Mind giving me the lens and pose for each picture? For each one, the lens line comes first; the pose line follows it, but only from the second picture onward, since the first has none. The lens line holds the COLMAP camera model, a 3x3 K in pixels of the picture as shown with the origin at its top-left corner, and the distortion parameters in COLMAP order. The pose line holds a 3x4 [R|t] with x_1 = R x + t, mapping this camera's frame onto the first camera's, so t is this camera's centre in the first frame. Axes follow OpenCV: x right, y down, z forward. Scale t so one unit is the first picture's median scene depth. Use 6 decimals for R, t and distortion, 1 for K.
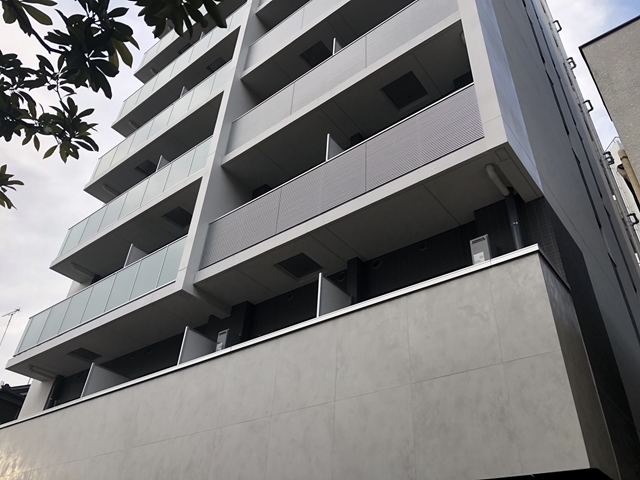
lens RADIAL K [[518.5, 0, 321.9], [0, 518.5, 234.7], [0, 0, 1]] dist [0.005878, -0.016813]
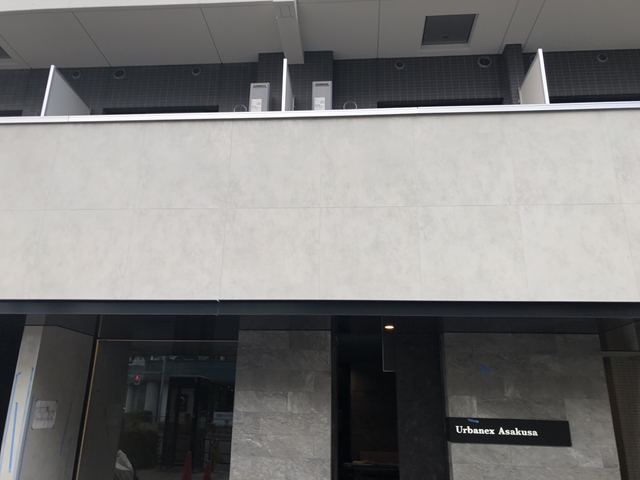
lens RADIAL K [[523.5, 0, 308.2], [0, 523.5, 224.7], [0, 0, 1]] dist [0.041841, -0.045209]
pose [[0.834146, 0.156841, 0.528773, -0.644515], [-0.319939, 0.918529, 0.232259, 0.230611], [-0.449265, -0.362913, 0.816367, 0.362964]]
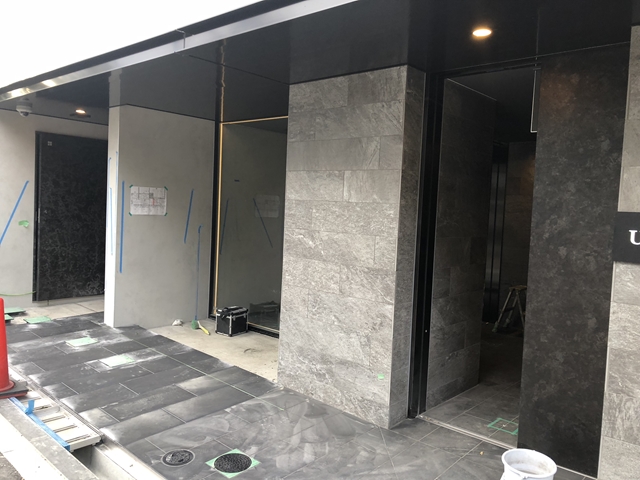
lens RADIAL K [[523.9, 0, 321.3], [0, 523.9, 235.6], [0, 0, 1]] dist [0.056440, -0.066329]
pose [[0.998249, -0.001848, -0.059120, -0.242482], [0.039855, 0.759562, 0.649213, 0.360652], [0.043706, -0.650432, 0.758306, 0.493240]]
